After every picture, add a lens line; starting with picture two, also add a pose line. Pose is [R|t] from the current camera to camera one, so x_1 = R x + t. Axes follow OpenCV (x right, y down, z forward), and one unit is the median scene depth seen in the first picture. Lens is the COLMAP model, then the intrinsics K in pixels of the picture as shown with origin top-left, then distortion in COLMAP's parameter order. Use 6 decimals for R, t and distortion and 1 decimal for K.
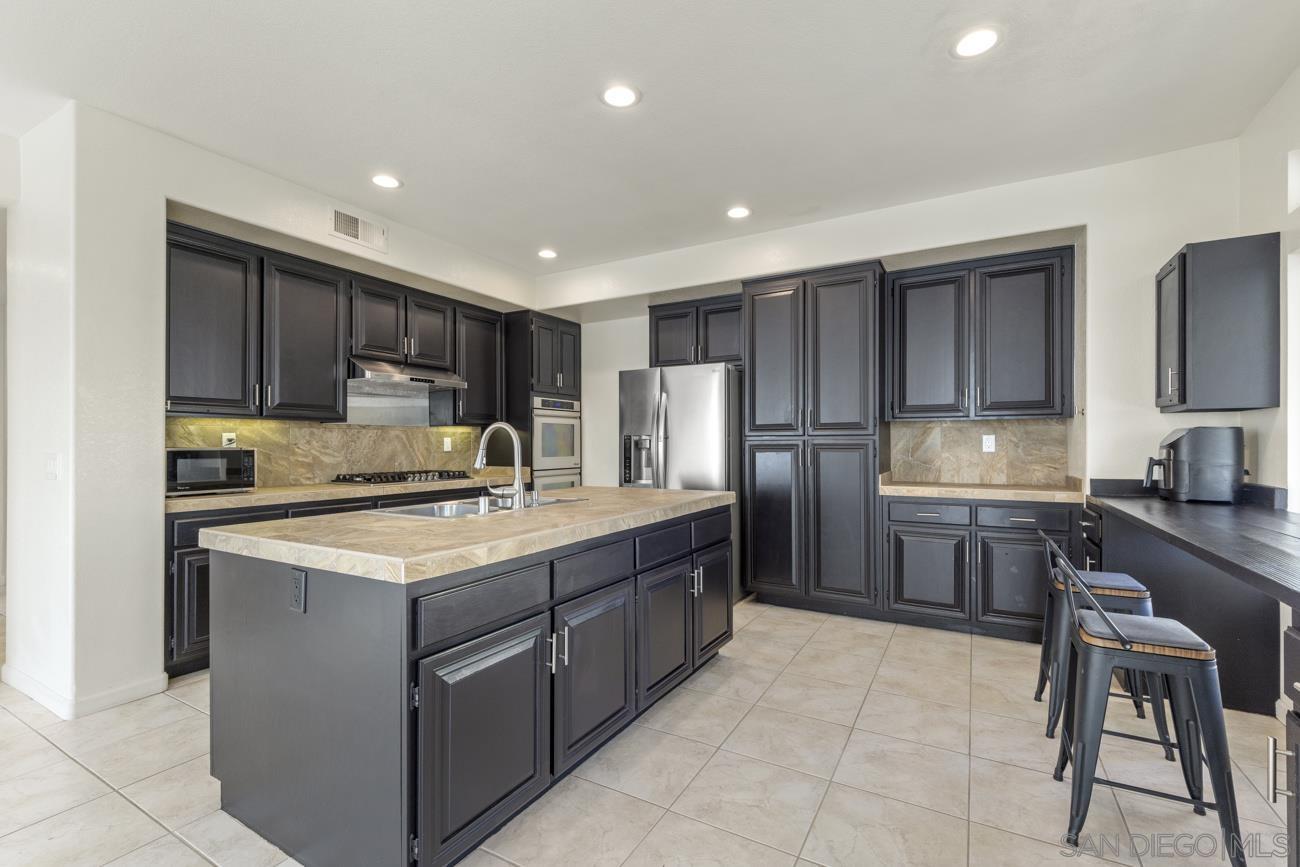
lens RADIAL K [[565.8, 0, 652.9], [0, 565.8, 440.8], [0, 0, 1]] dist [0.000673, 0.000053]
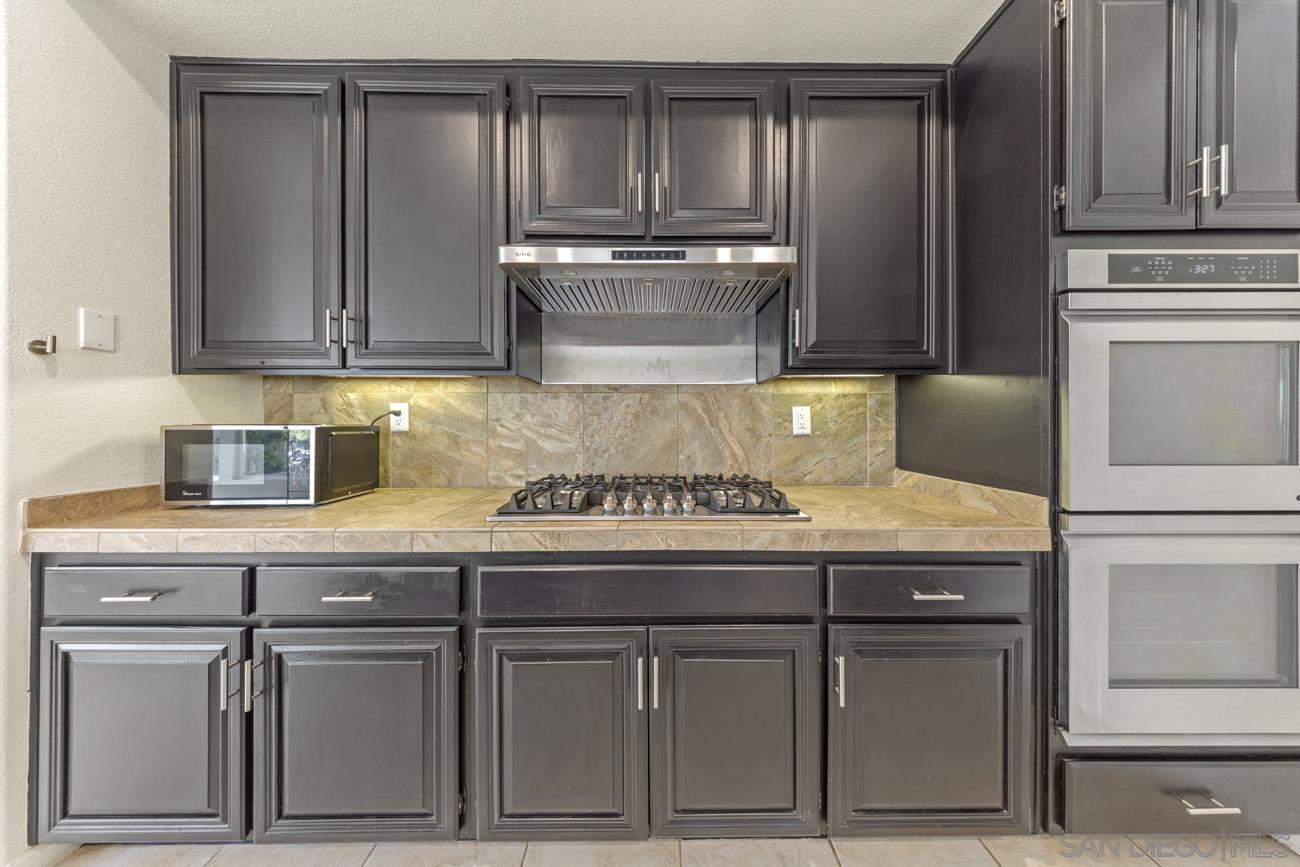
lens RADIAL K [[372.0, 0, 648.9], [0, 372.0, 425.7], [0, 0, 1]] dist [0.006988, 0.000002]
pose [[0.508728, 0.002864, -0.860923, -0.176953], [0.004981, 0.999968, 0.006270, 0.009417], [0.860913, -0.007478, 0.508697, 0.824487]]
